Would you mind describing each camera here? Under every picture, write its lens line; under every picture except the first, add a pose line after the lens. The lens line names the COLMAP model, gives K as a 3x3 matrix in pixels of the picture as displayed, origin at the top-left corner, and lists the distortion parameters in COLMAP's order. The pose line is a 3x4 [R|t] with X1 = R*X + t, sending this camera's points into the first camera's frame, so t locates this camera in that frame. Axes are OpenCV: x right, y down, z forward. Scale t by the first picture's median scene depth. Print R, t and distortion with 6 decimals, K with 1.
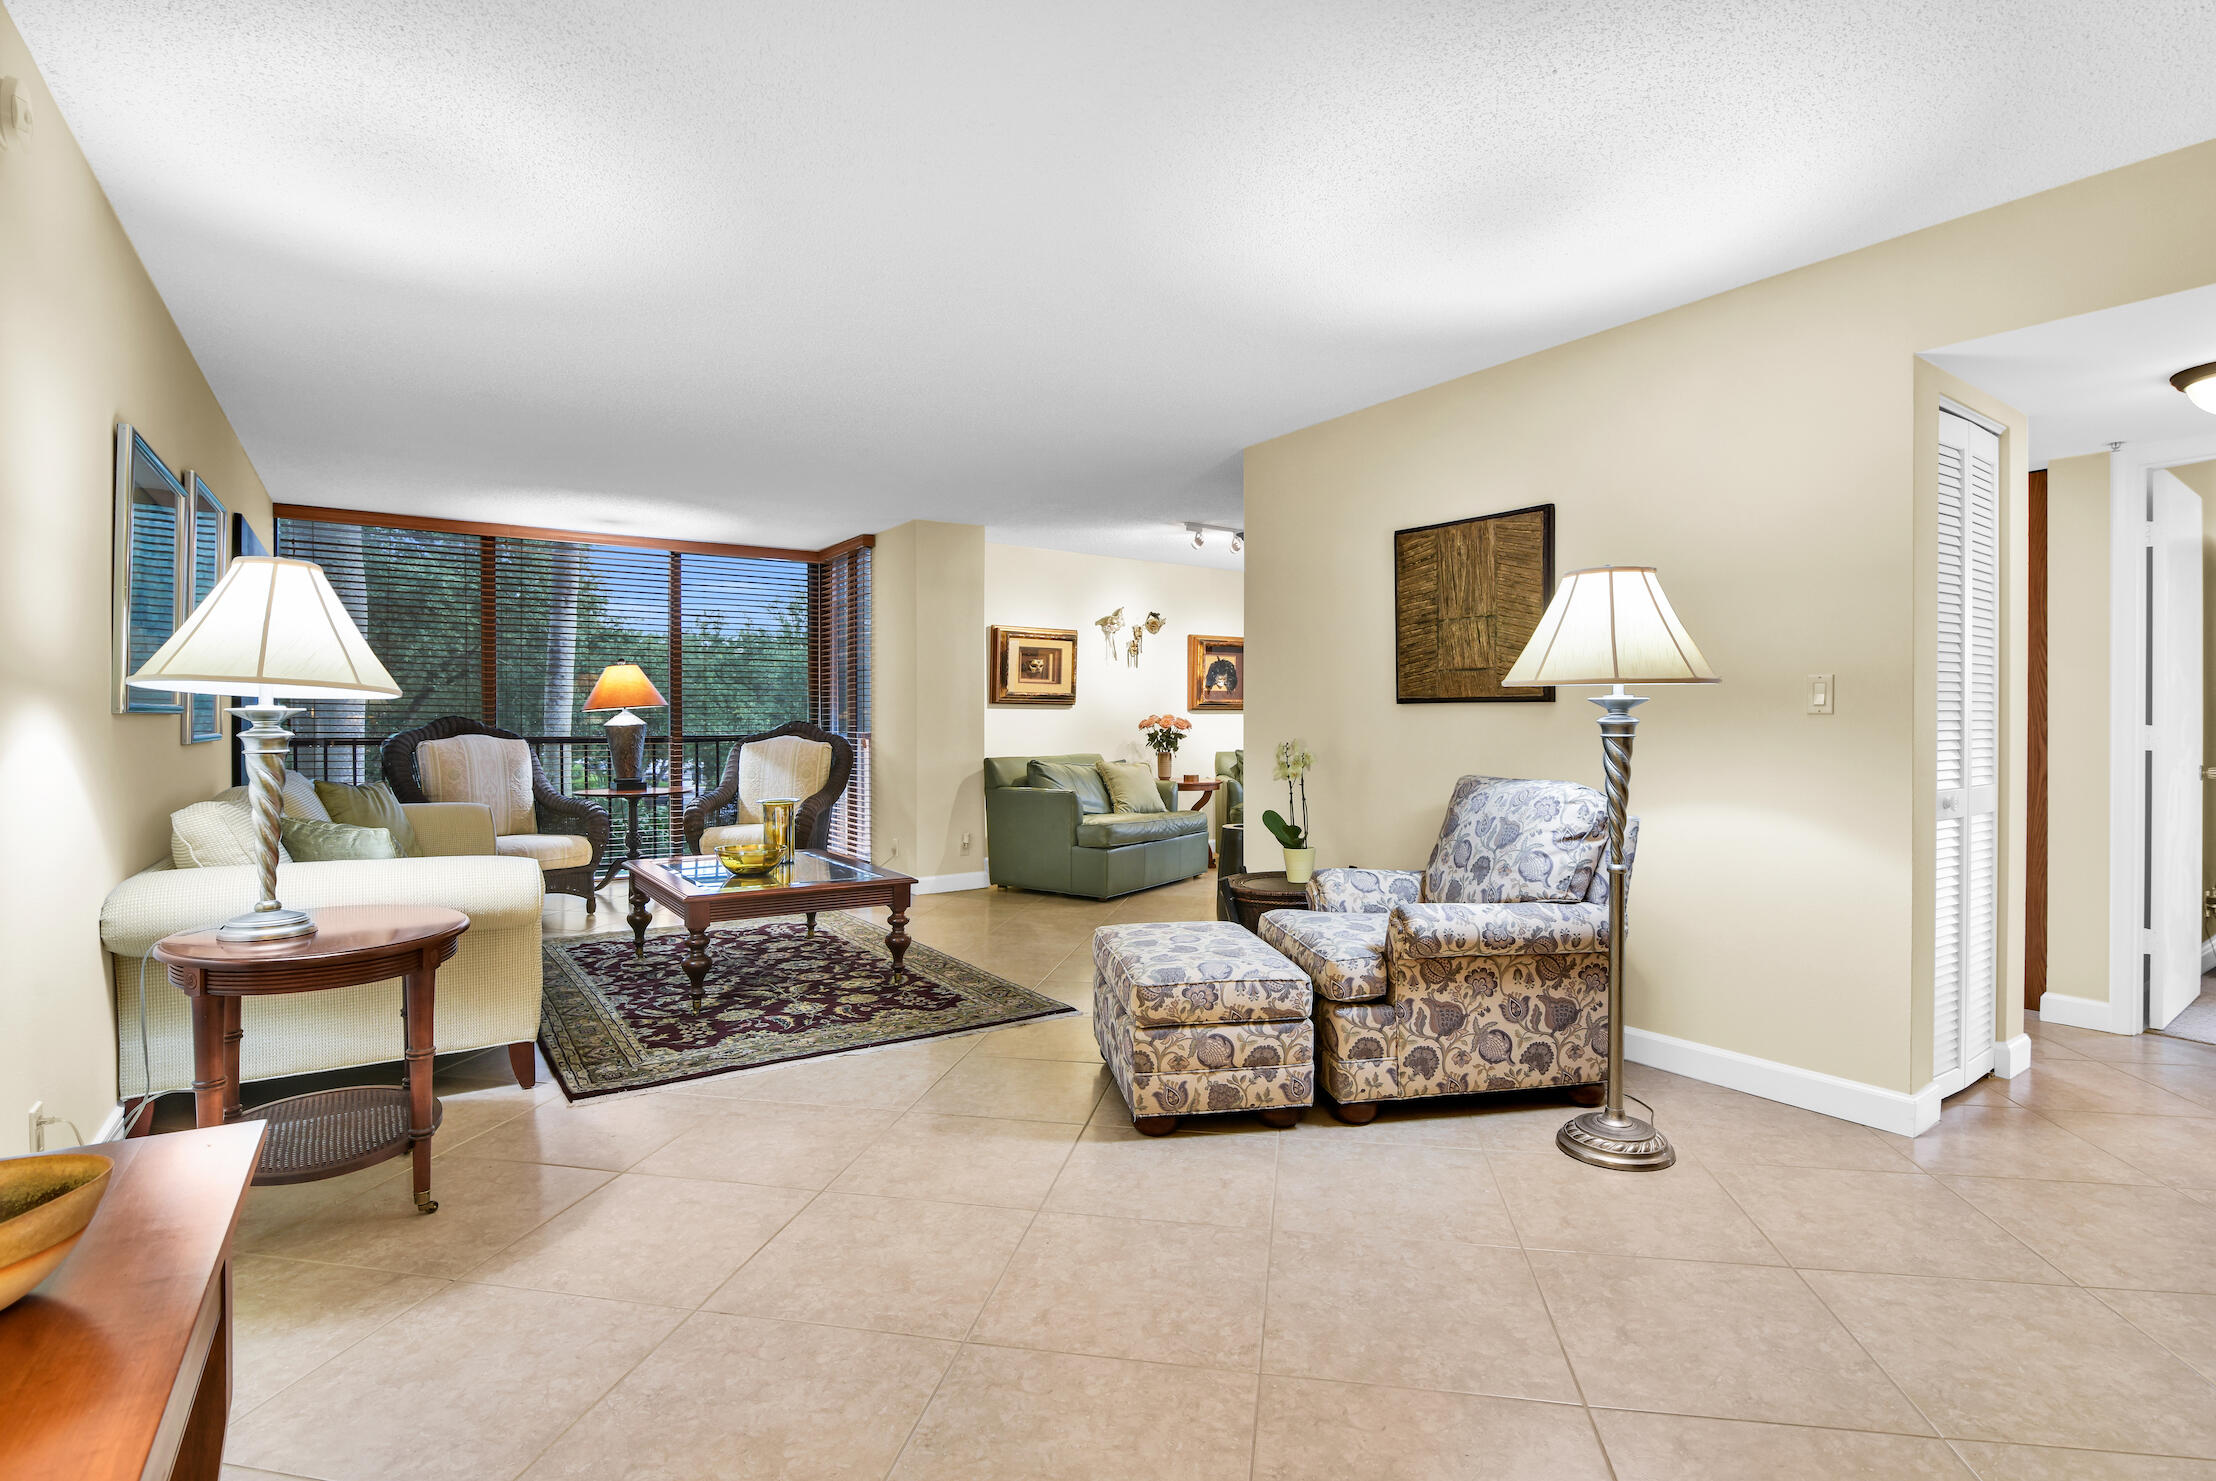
lens RADIAL K [[1051.9, 0, 1122.9], [0, 1051.9, 726.5], [0, 0, 1]] dist [-0.017779, 0.000095]
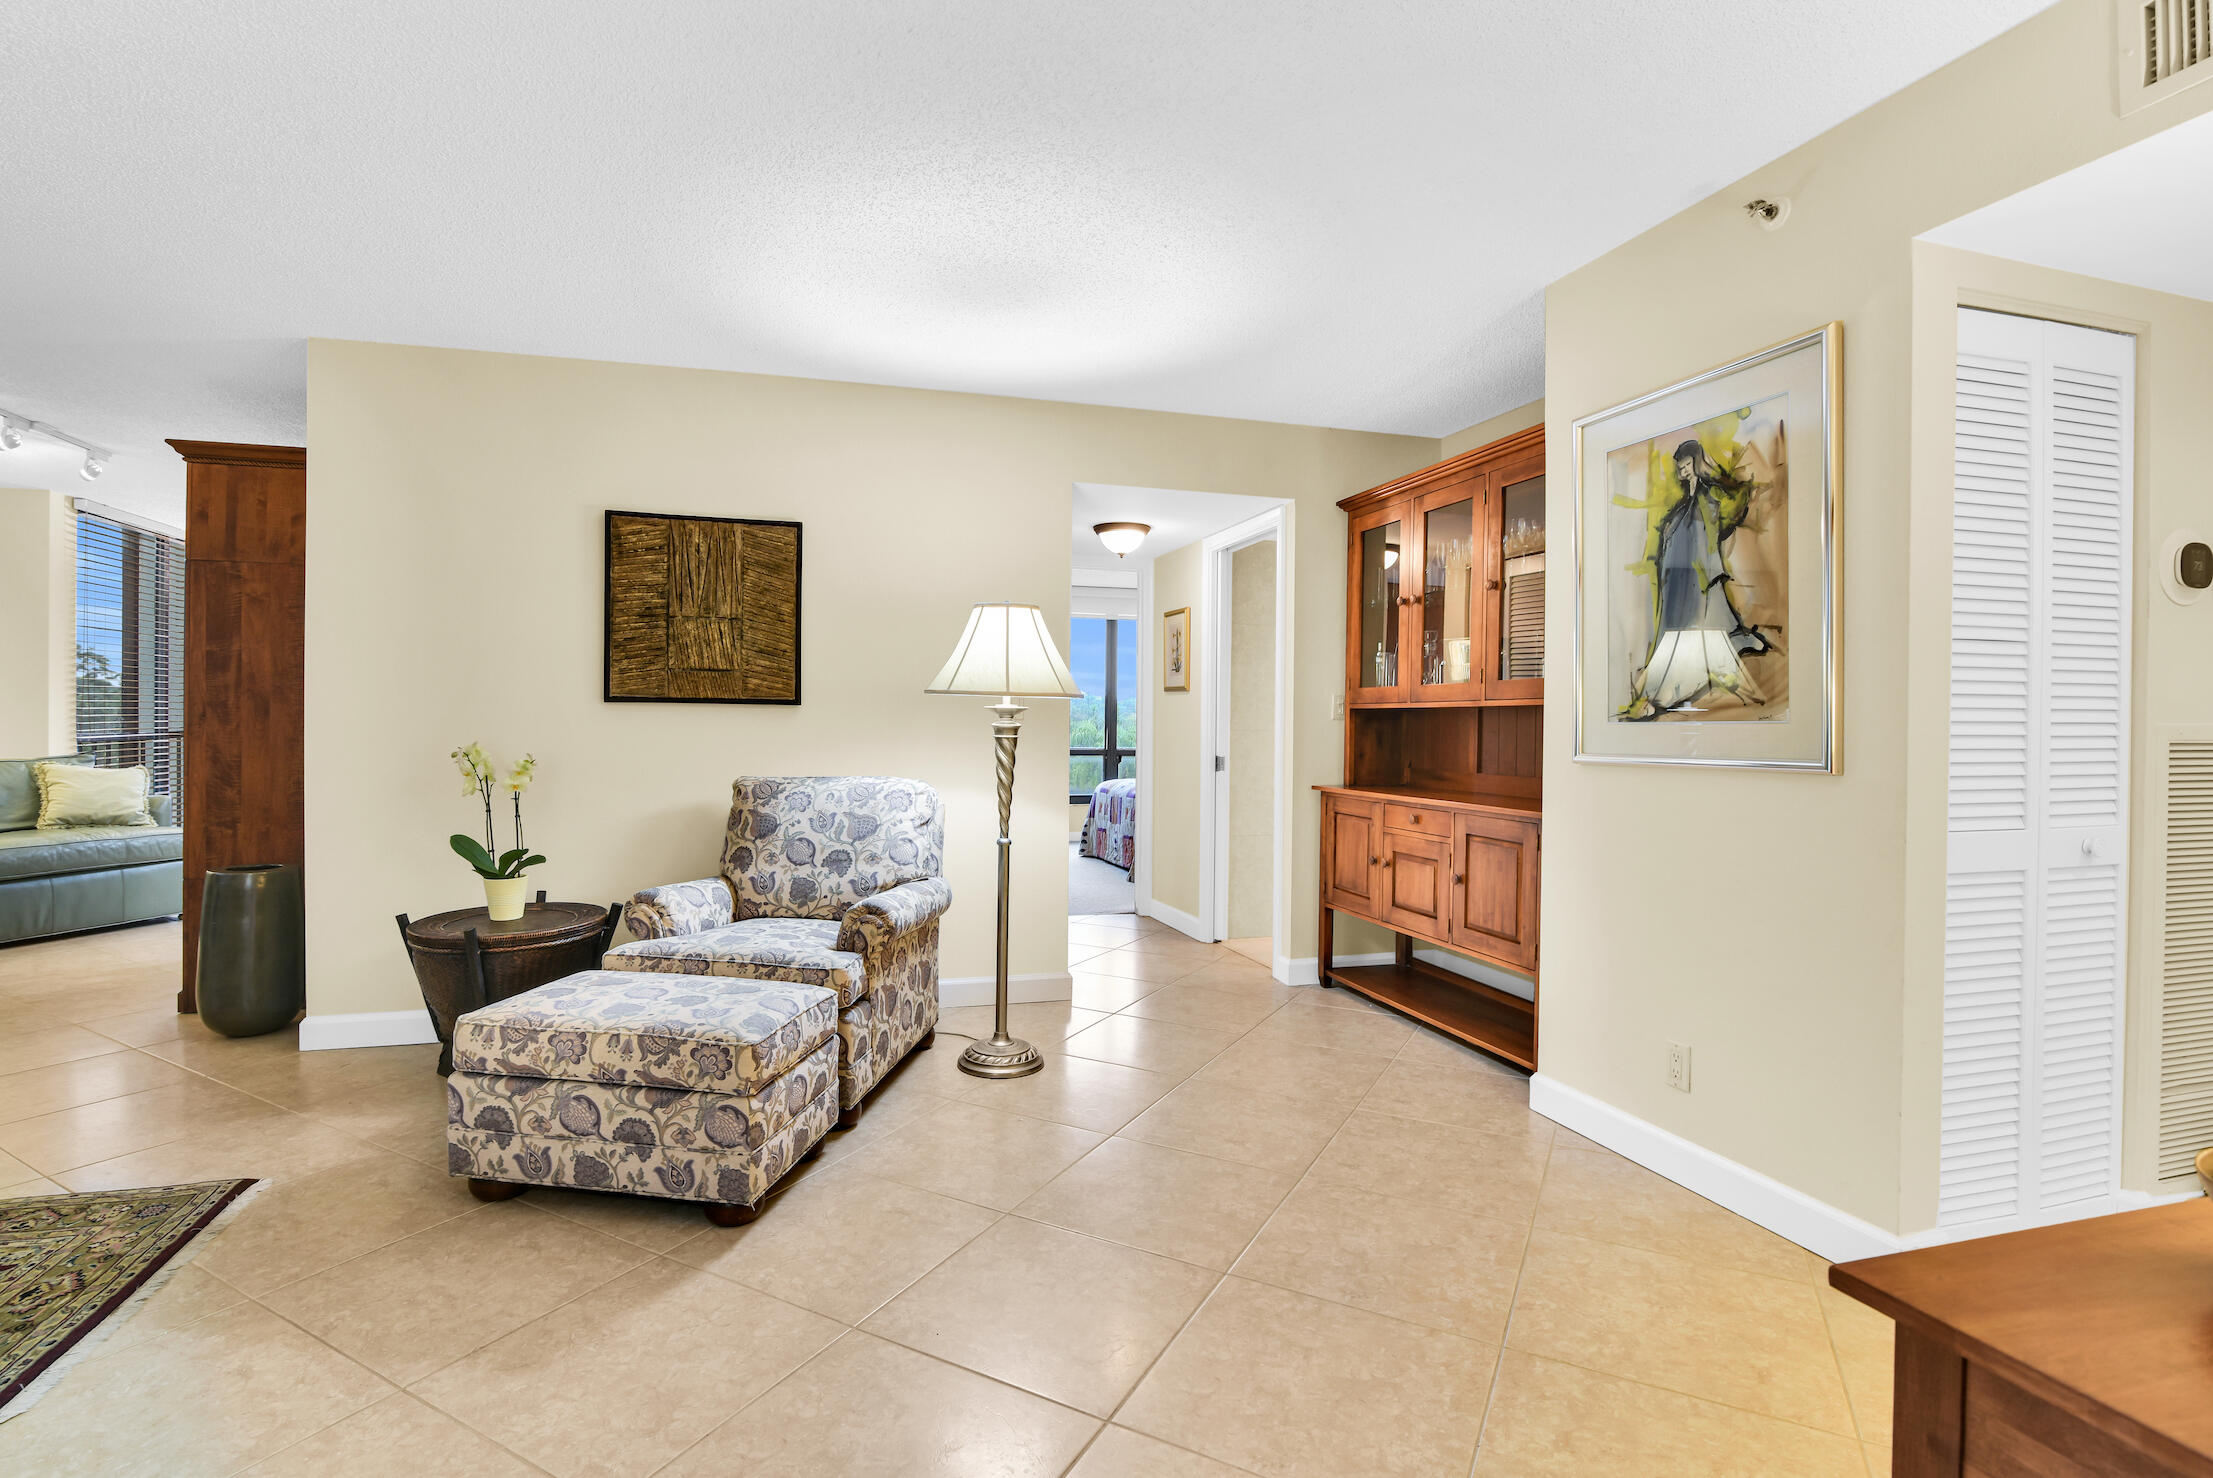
lens RADIAL K [[1047.5, 0, 1052.9], [0, 1047.5, 730.4], [0, 0, 1]] dist [-0.018641, 0.000746]
pose [[0.336580, -0.003900, 0.941647, -0.470032], [-0.003970, 0.999977, 0.005561, -0.004014], [-0.941647, -0.005610, 0.336556, 0.349821]]
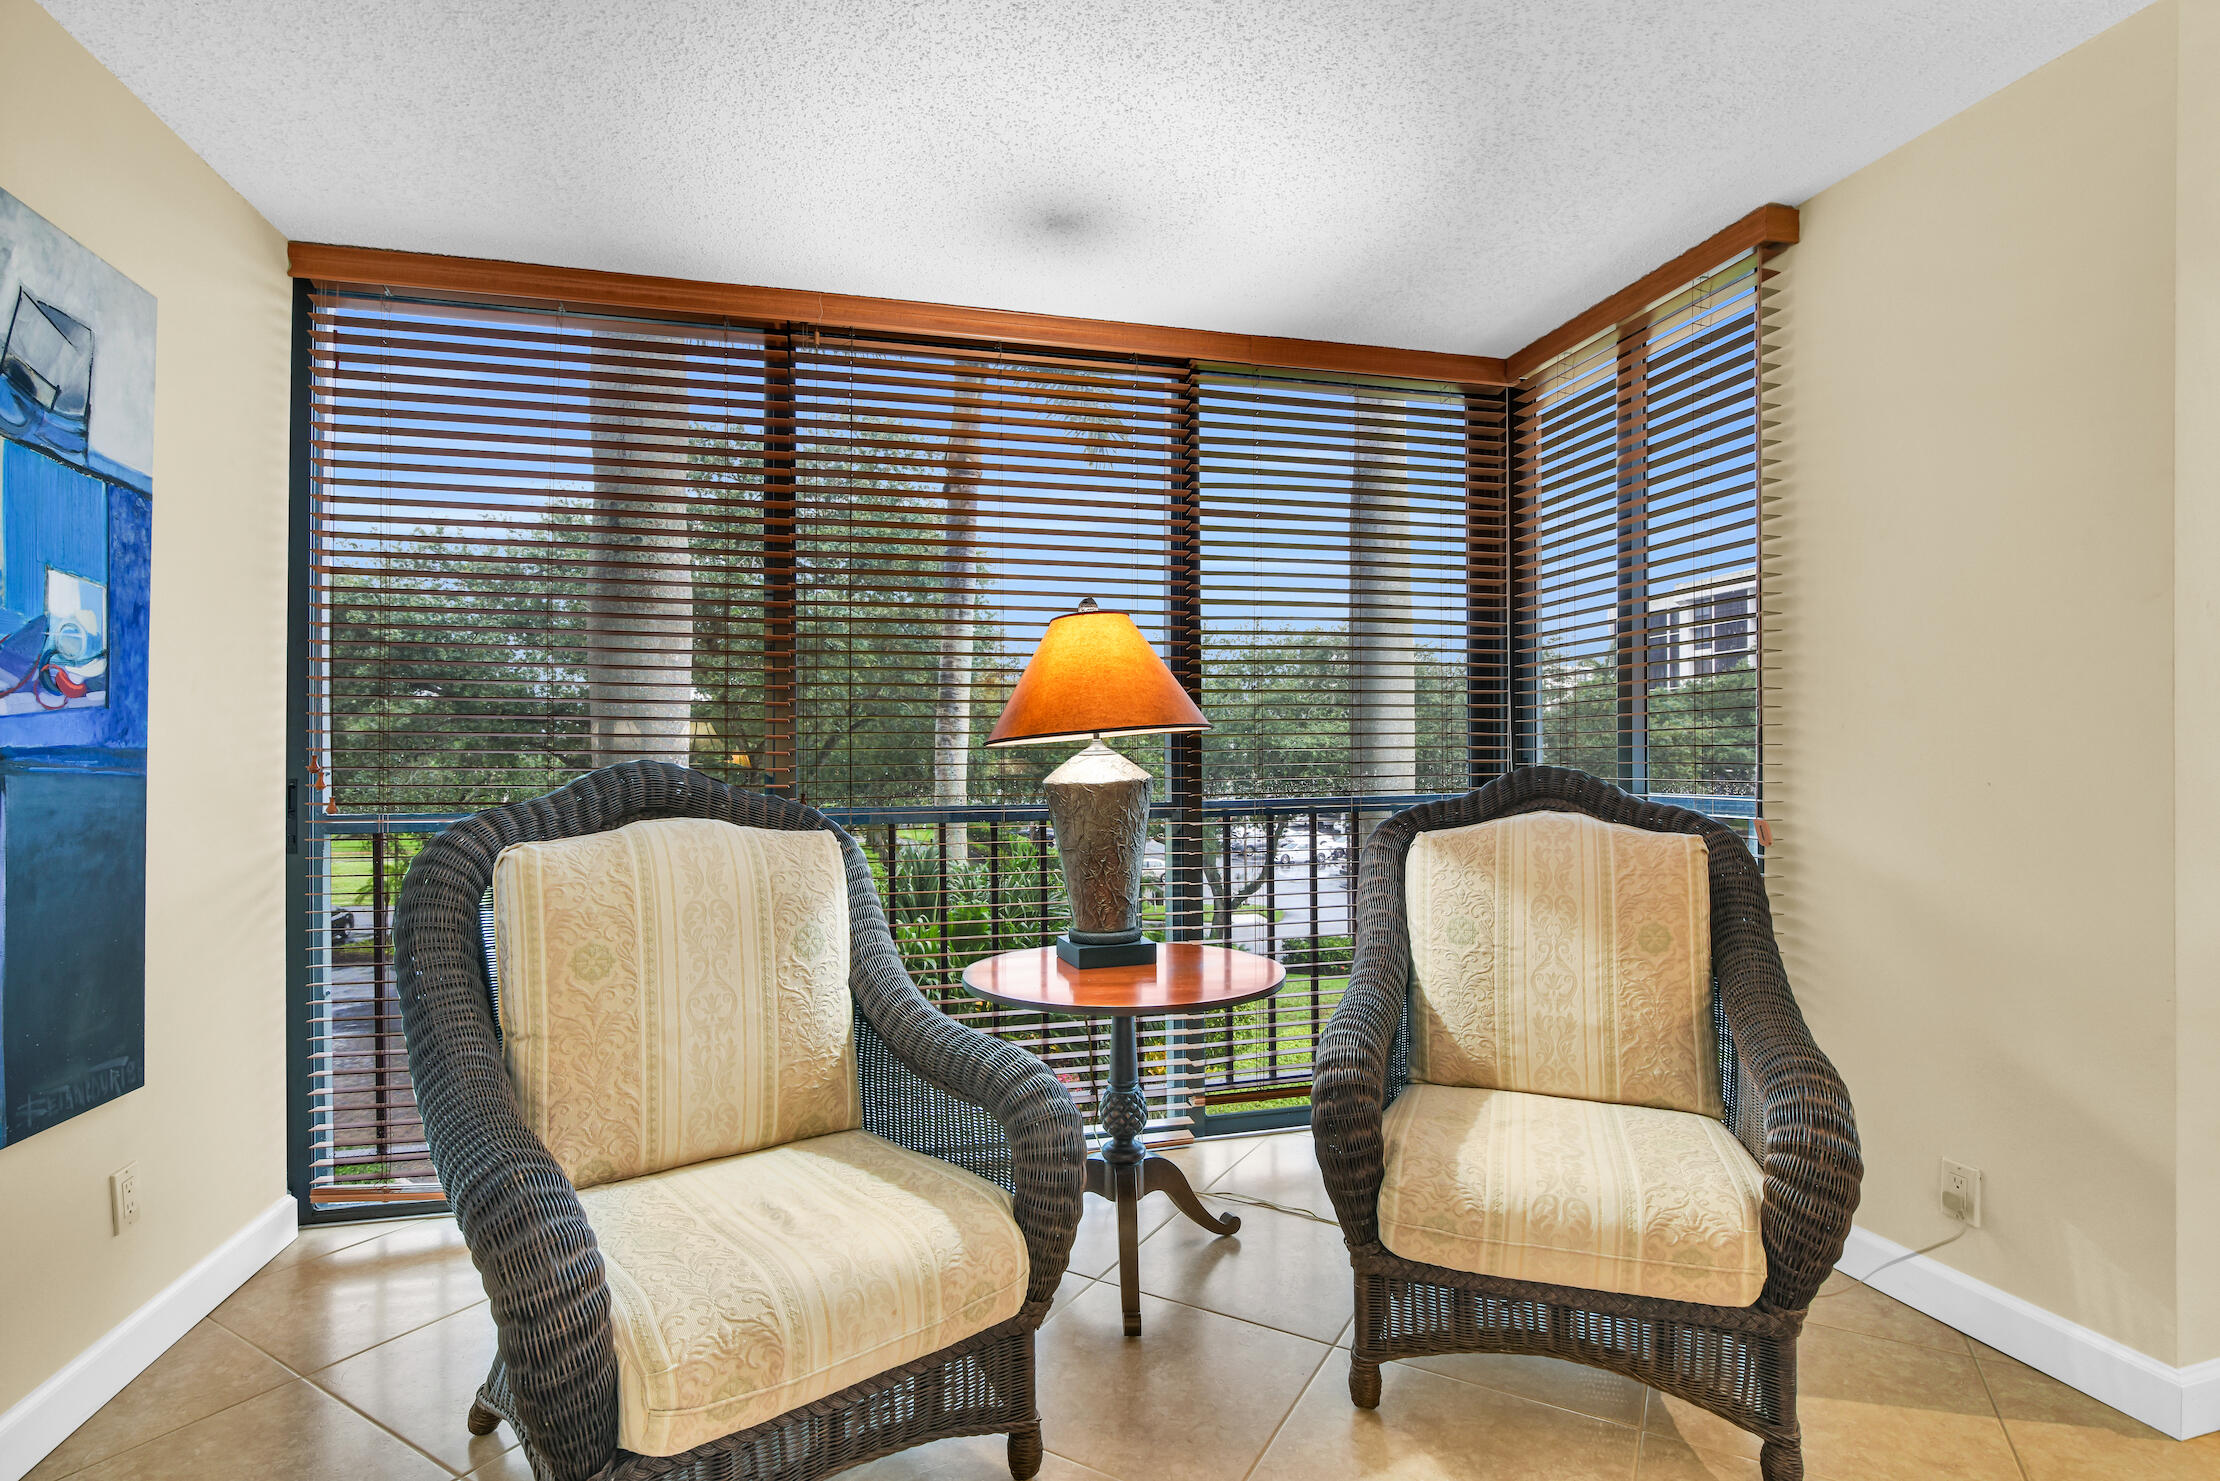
lens RADIAL K [[1062.9, 0, 1157.2], [0, 1062.9, 748.9], [0, 0, 1]] dist [-0.025187, 0.000506]
pose [[0.948817, -0.011287, -0.315626, -0.583359], [0.006305, 0.999839, -0.016800, -0.011526], [0.315765, 0.013950, 0.948735, 1.132357]]
